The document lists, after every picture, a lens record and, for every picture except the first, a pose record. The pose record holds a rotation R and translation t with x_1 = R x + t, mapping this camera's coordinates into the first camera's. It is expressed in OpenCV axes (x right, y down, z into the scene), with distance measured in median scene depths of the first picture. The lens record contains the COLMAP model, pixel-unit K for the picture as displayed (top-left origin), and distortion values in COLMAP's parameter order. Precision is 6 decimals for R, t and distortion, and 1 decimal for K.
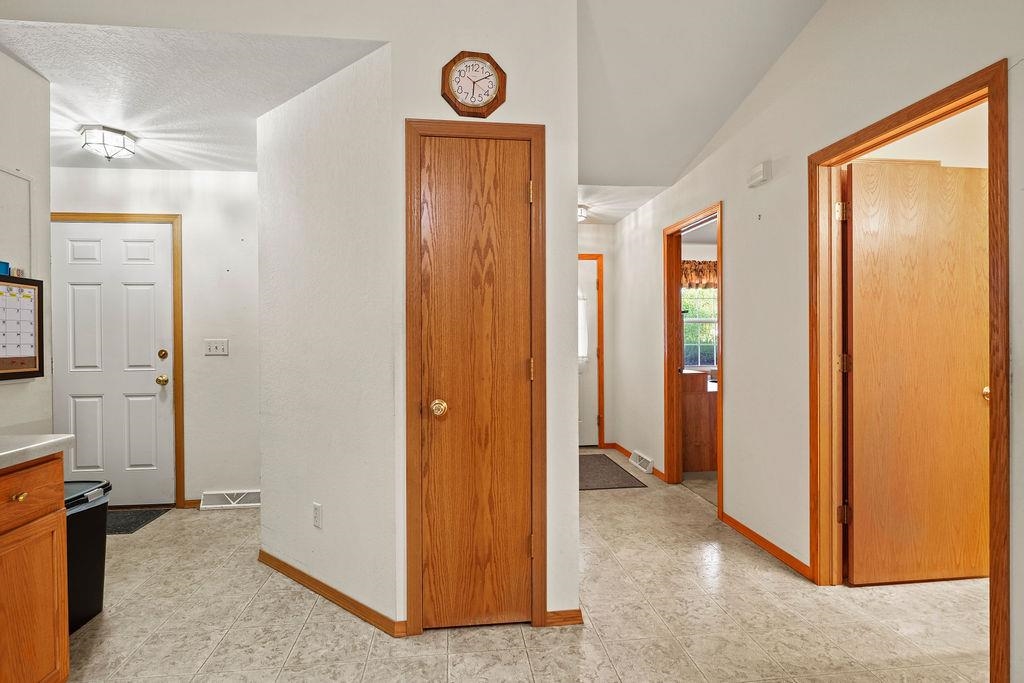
lens RADIAL K [[521.4, 0, 511.9], [0, 521.4, 340.8], [0, 0, 1]] dist [-0.001986, -0.000464]
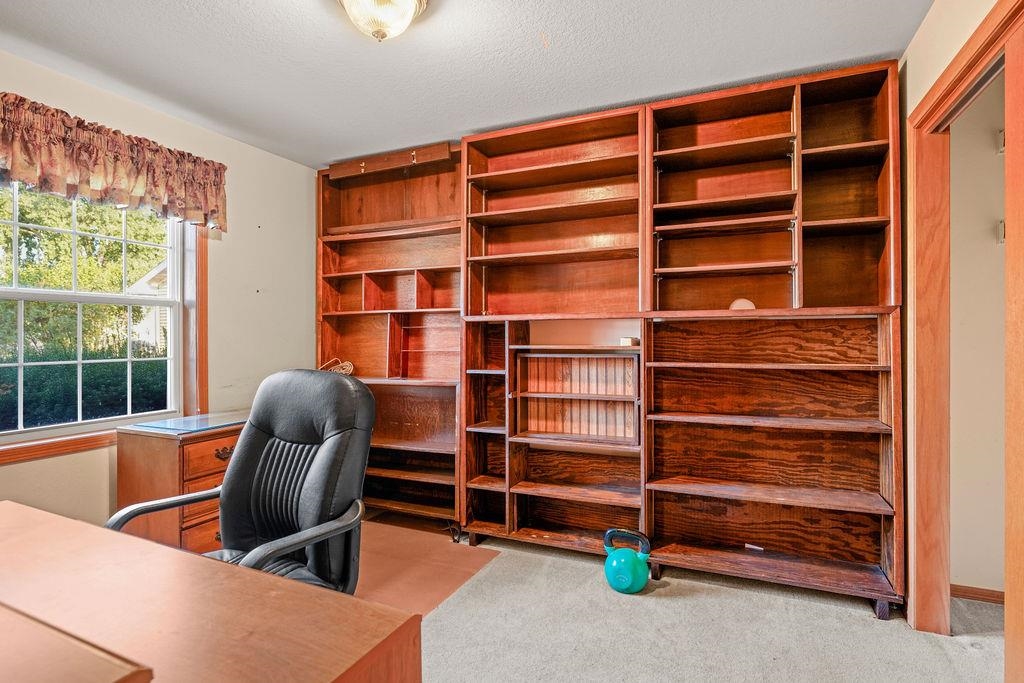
lens RADIAL K [[521.4, 0, 510.3], [0, 521.4, 337.9], [0, 0, 1]] dist [-0.001986, -0.000464]
pose [[0.514775, 0.004675, 0.857313, 0.214984], [0.002764, 0.999971, -0.007112, -0.008176], [-0.857321, 0.006031, 0.514747, 0.588741]]
